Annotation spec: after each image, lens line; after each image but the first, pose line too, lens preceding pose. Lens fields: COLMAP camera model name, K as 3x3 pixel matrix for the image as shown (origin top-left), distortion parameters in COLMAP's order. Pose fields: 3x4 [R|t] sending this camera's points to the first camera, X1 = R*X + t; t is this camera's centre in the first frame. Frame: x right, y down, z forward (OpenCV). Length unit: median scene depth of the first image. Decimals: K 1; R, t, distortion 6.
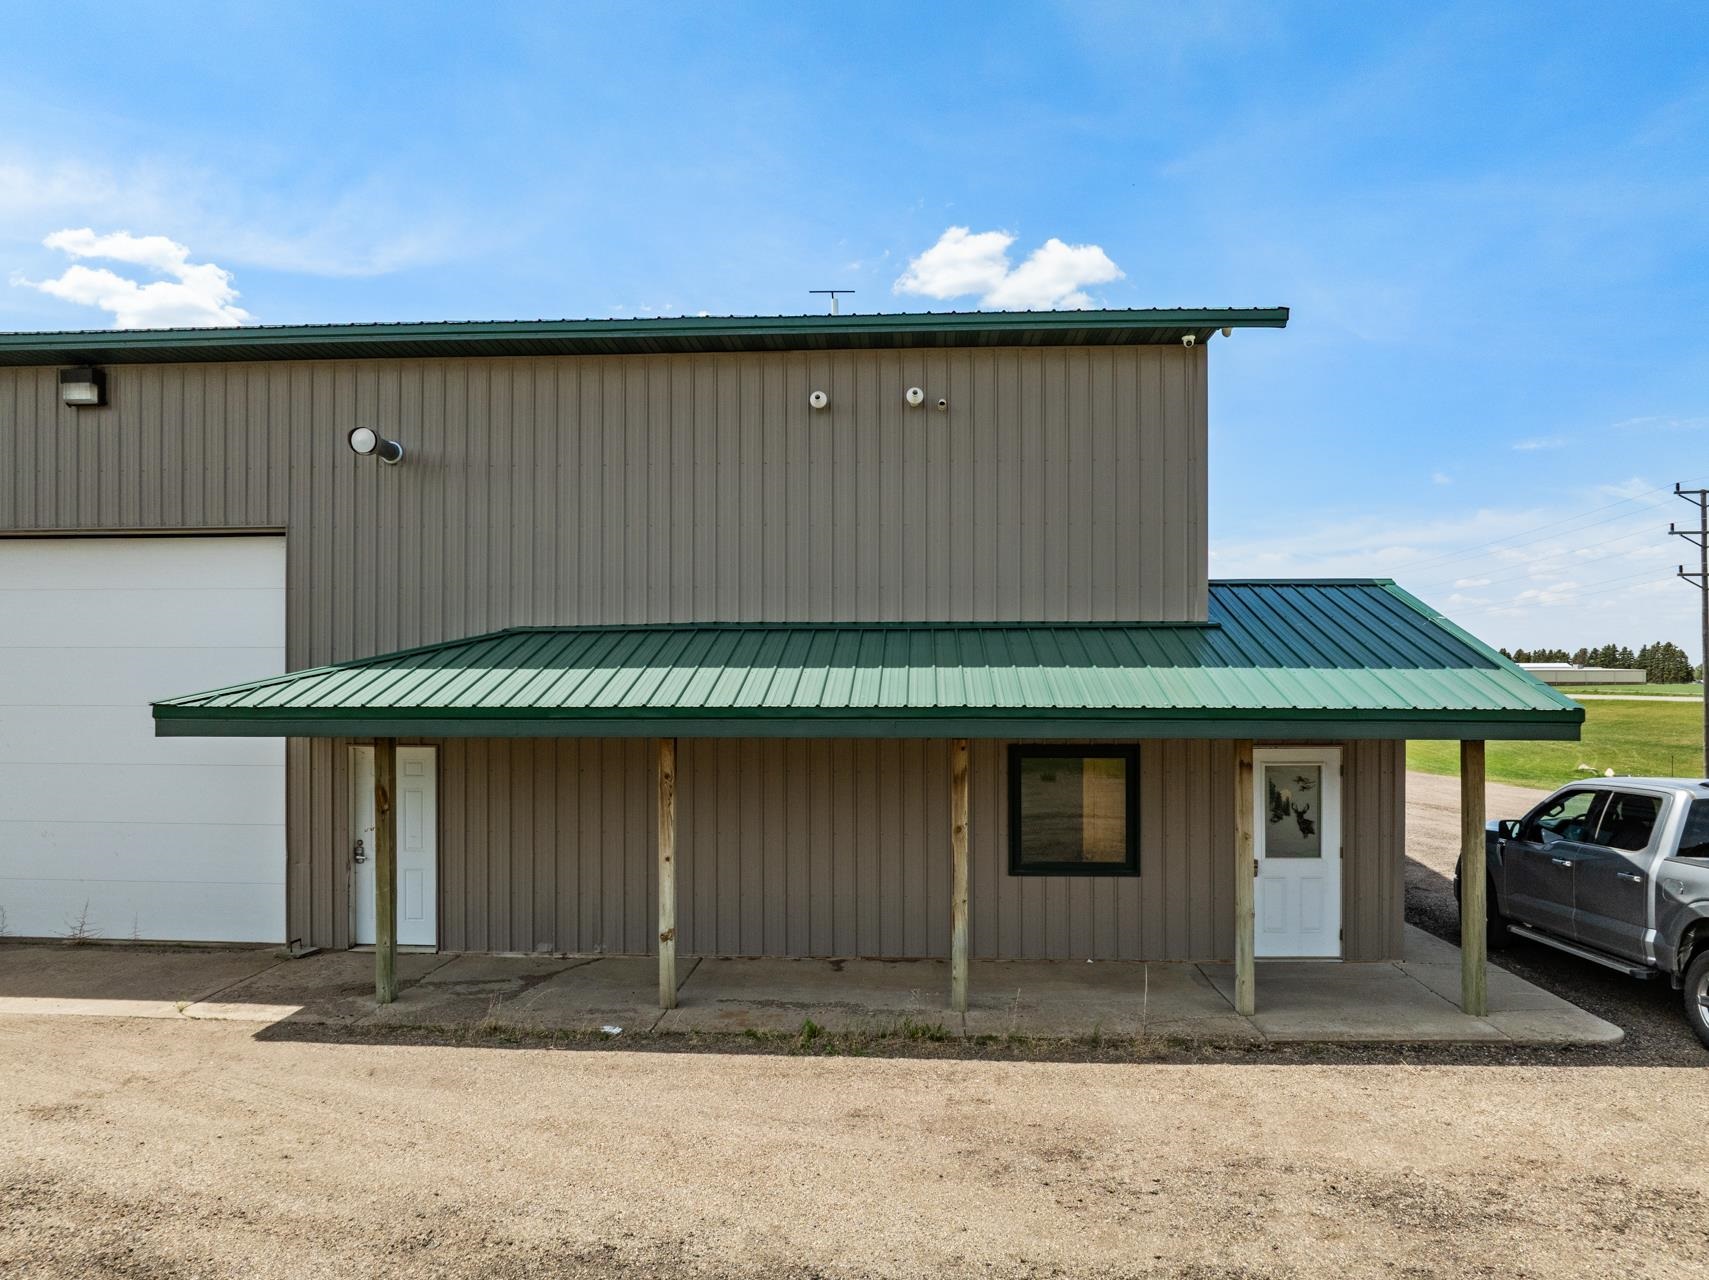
lens RADIAL K [[1220.9, 0, 854.2], [0, 1220.9, 671.6], [0, 0, 1]] dist [-0.050669, 0.026155]
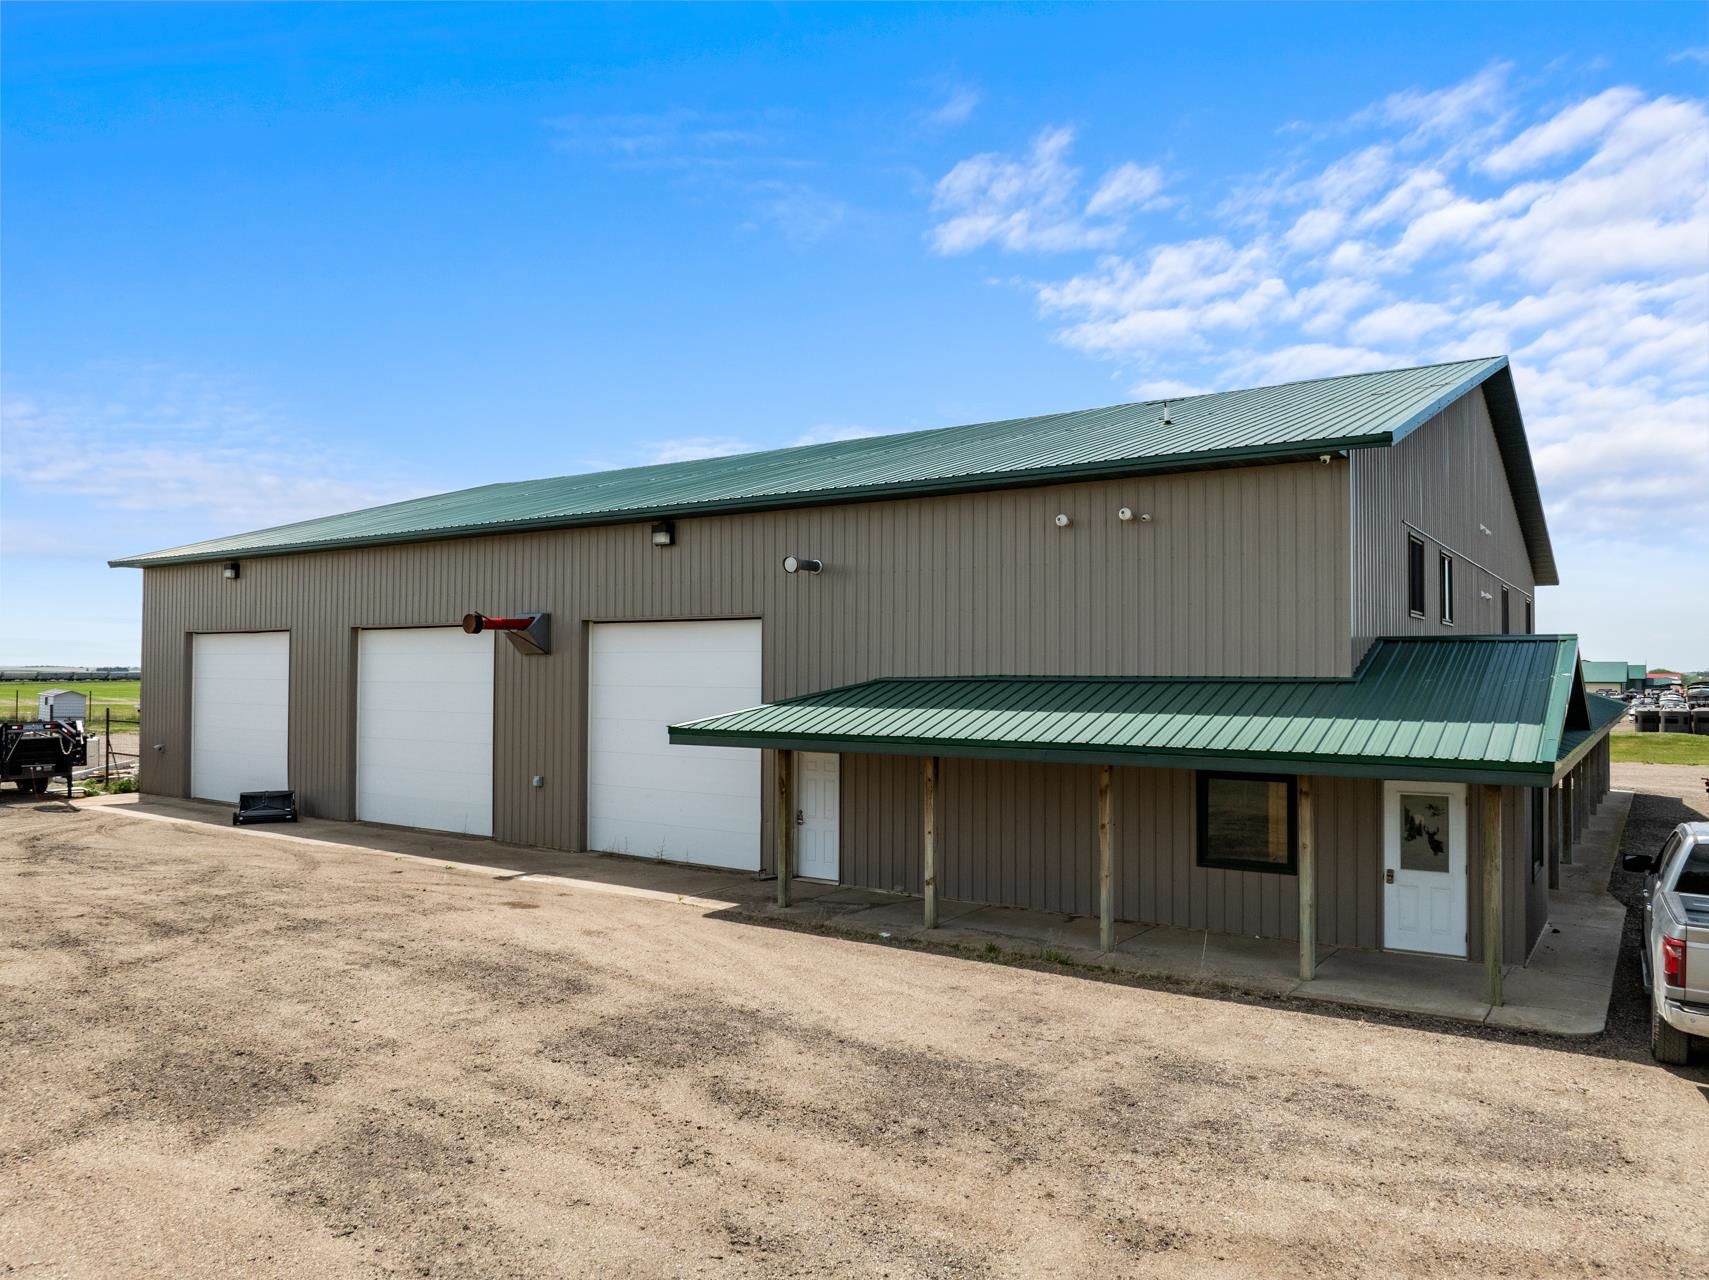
lens RADIAL K [[1220.9, 0, 854.2], [0, 1220.9, 671.6], [0, 0, 1]] dist [-0.050669, 0.026155]
pose [[0.847474, 0.001520, -0.530835, 0.651432], [0.001309, 0.999987, 0.004954, -0.066694], [0.530836, -0.004893, 0.847461, -0.413792]]
